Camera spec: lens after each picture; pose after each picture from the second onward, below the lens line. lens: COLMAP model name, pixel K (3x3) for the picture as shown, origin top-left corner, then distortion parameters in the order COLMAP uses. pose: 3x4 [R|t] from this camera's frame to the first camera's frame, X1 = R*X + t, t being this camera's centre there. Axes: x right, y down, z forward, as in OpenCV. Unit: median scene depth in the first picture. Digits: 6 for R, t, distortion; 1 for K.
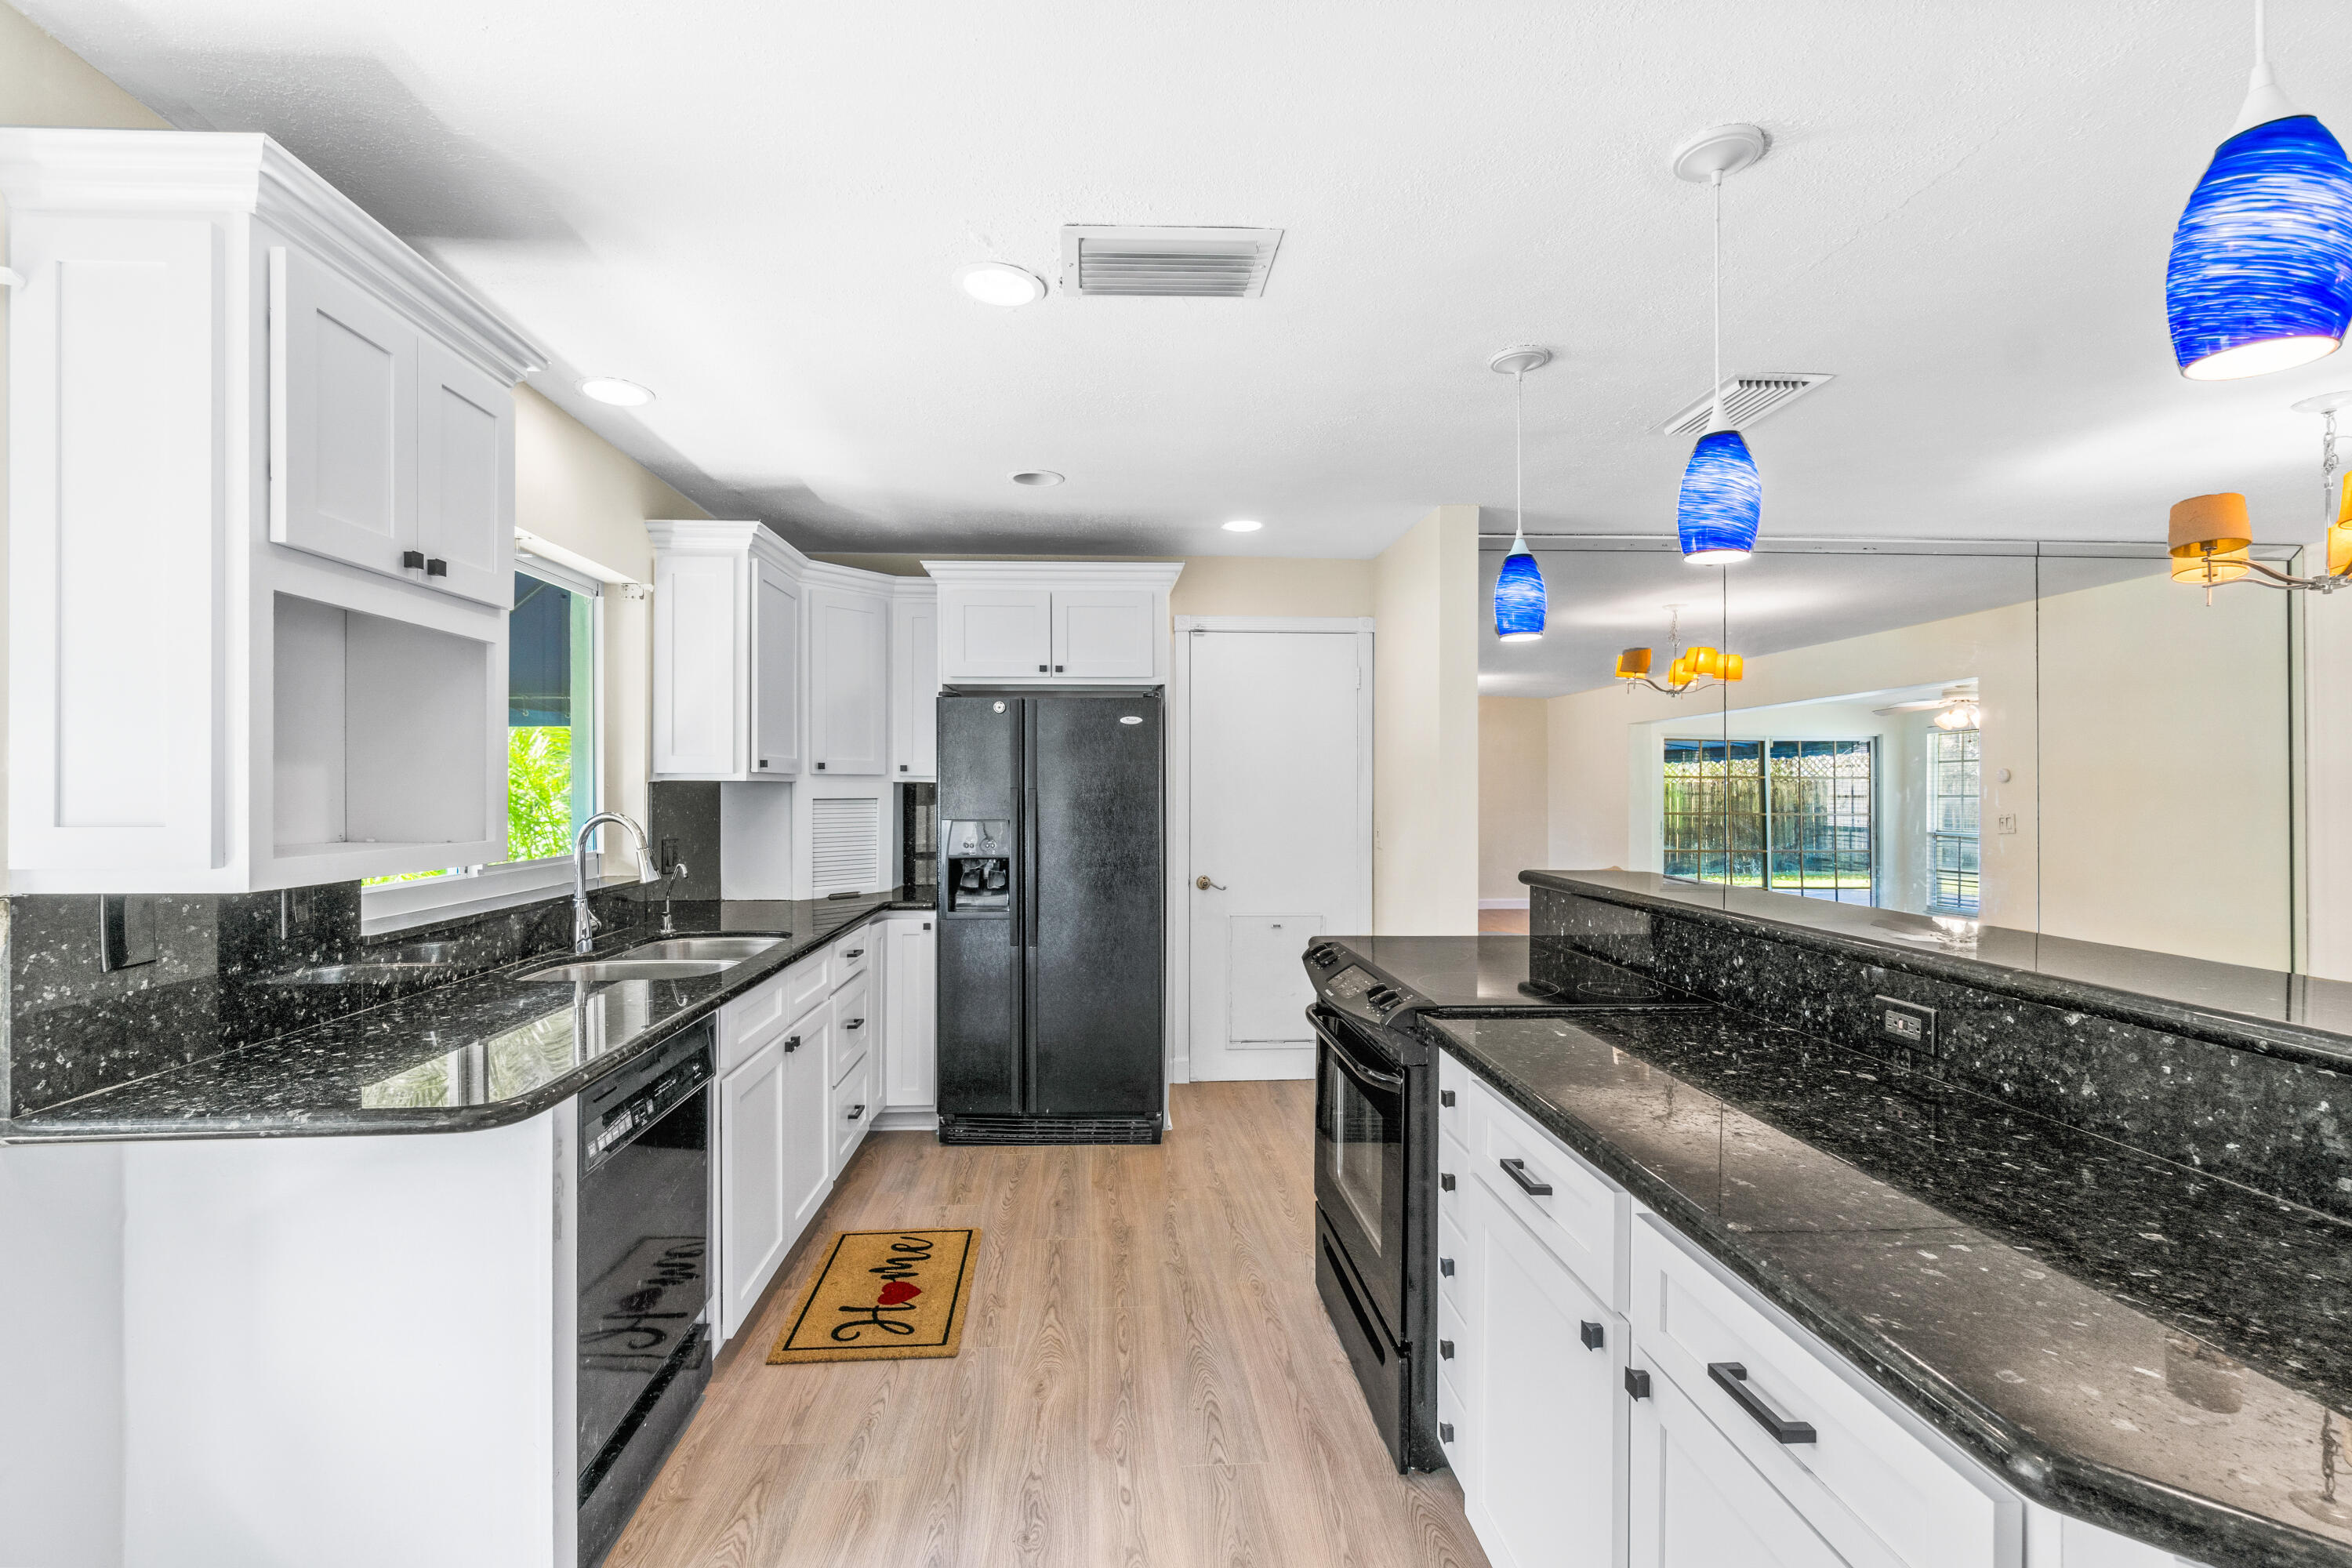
lens RADIAL K [[1007.8, 0, 1137.4], [0, 1007.8, 760.1], [0, 0, 1]] dist [-0.000016, 0.000182]
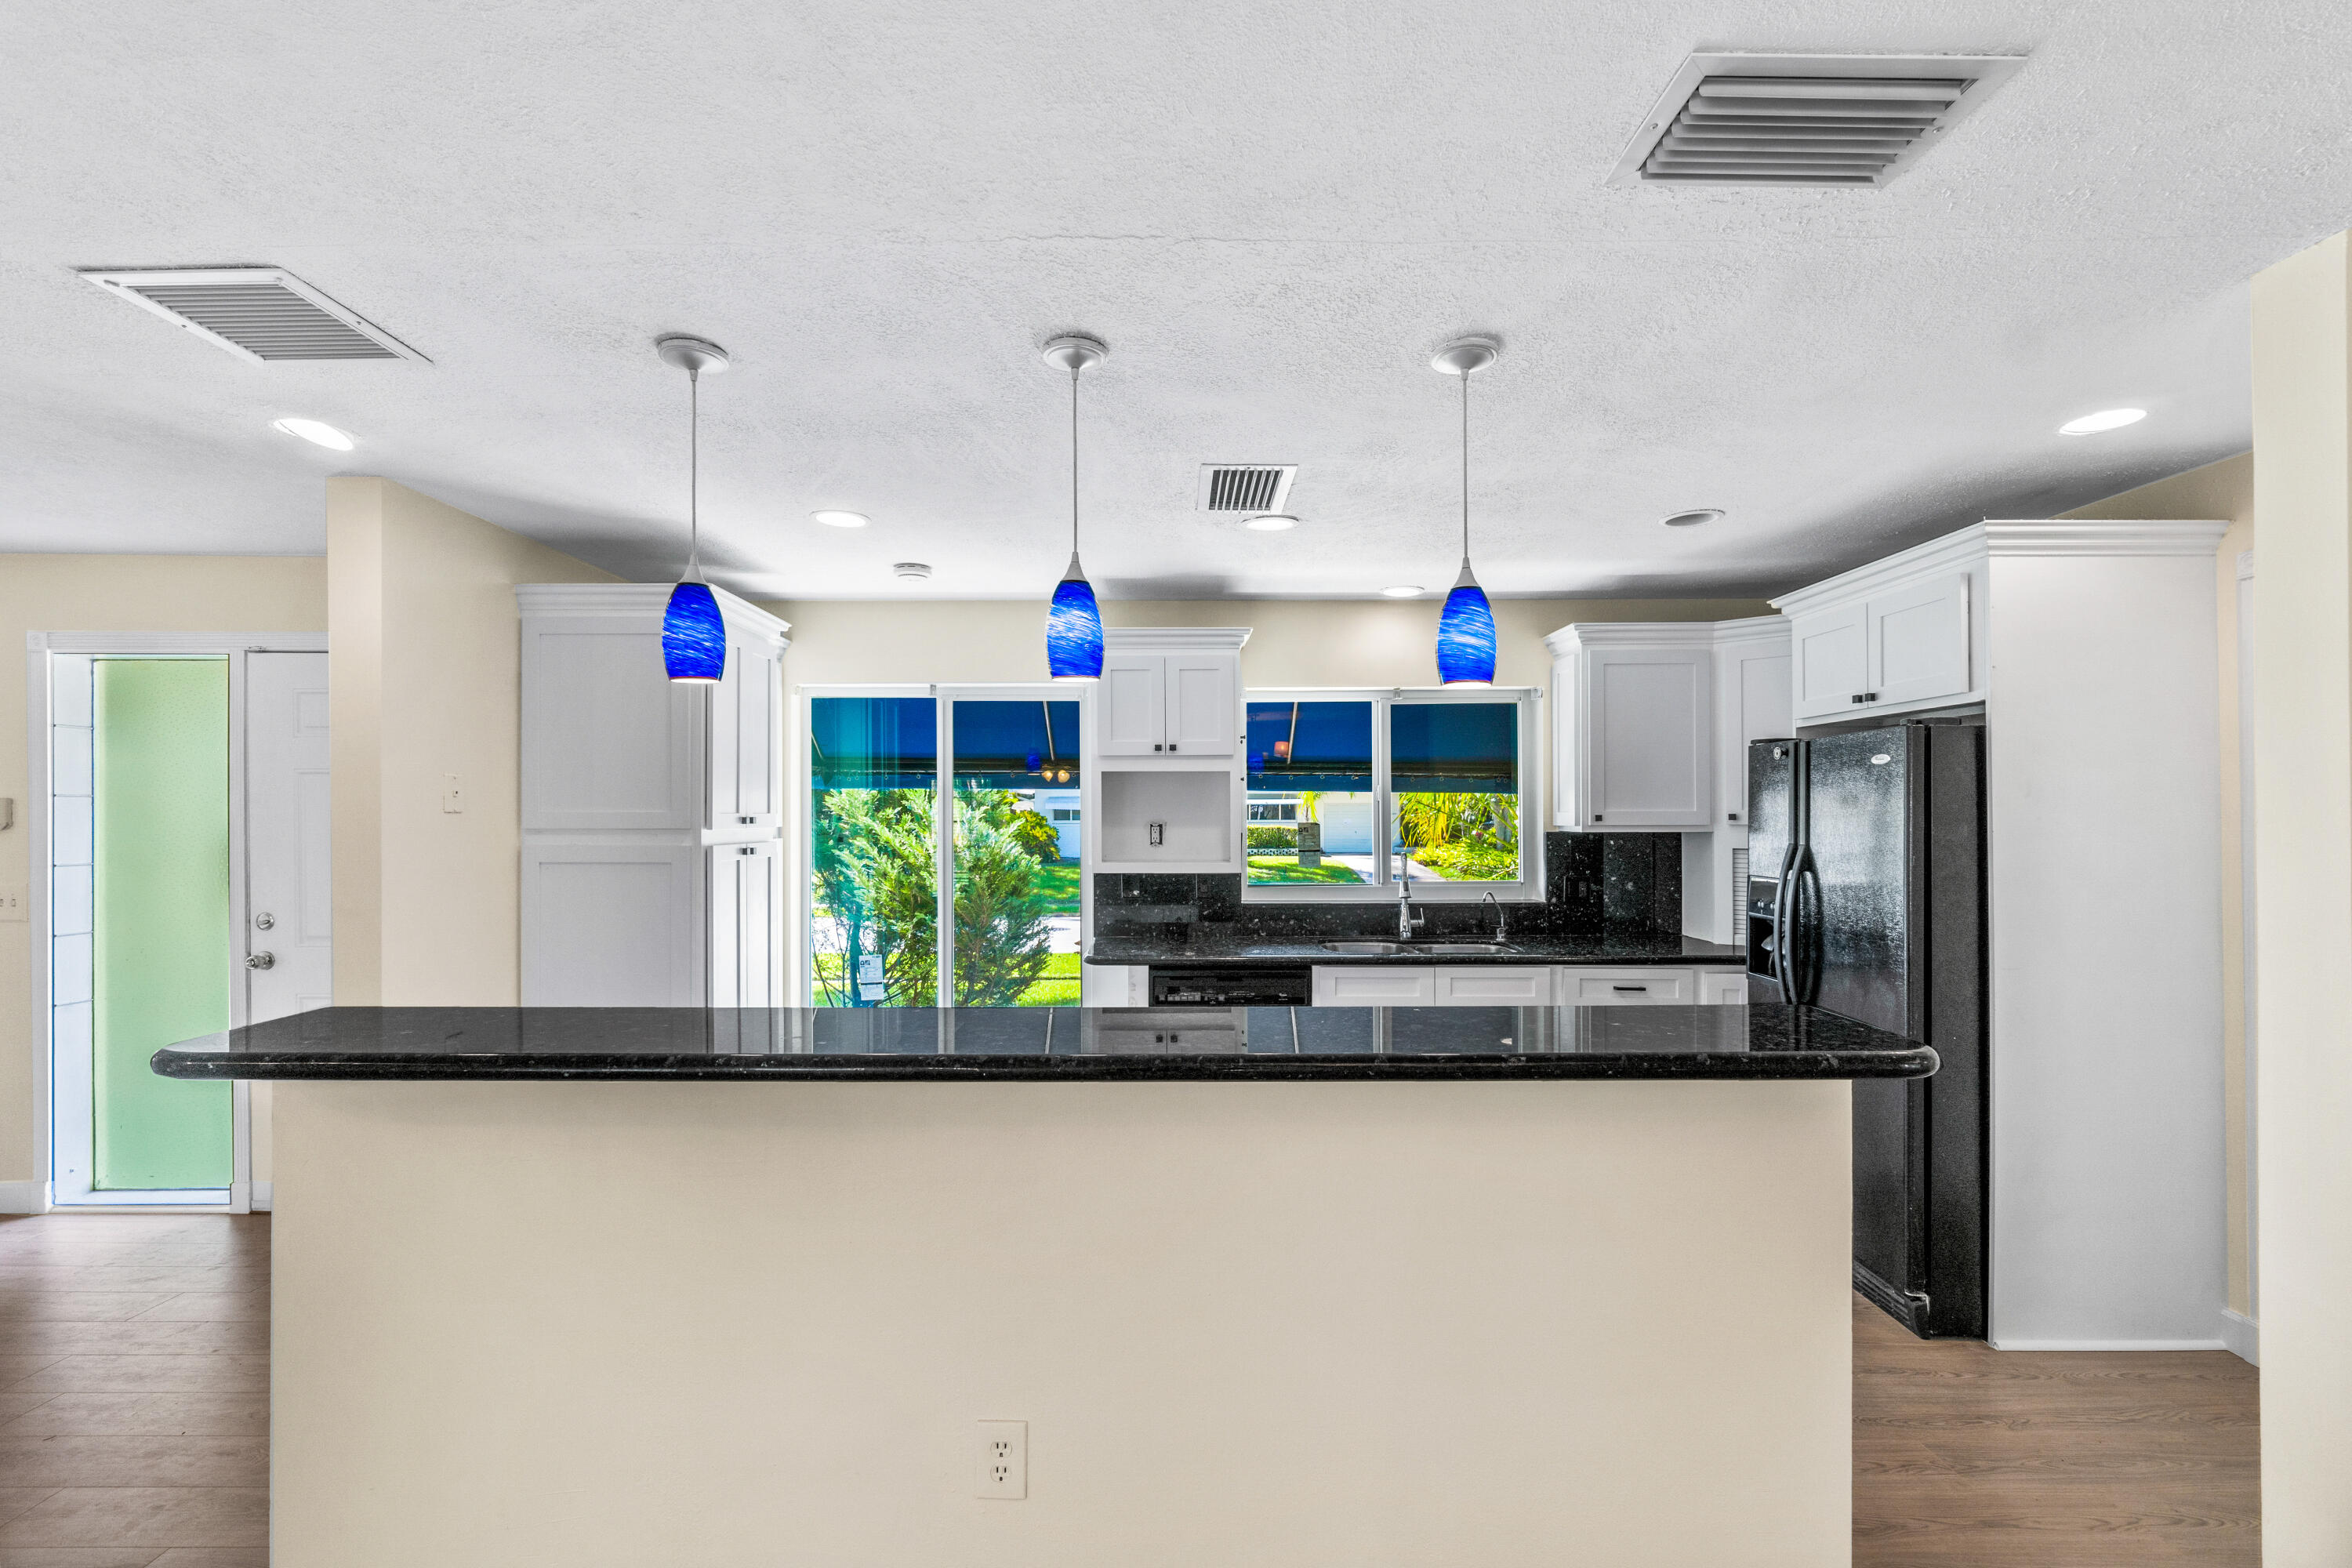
lens RADIAL K [[1002.7, 0, 1153.8], [0, 1002.7, 813.2], [0, 0, 1]] dist [0.000778, 0.000167]
pose [[-0.043842, -0.002912, -0.999034, 0.868504], [0.029460, 0.999557, -0.004206, -0.013212], [0.998604, -0.029616, -0.043737, 0.539410]]
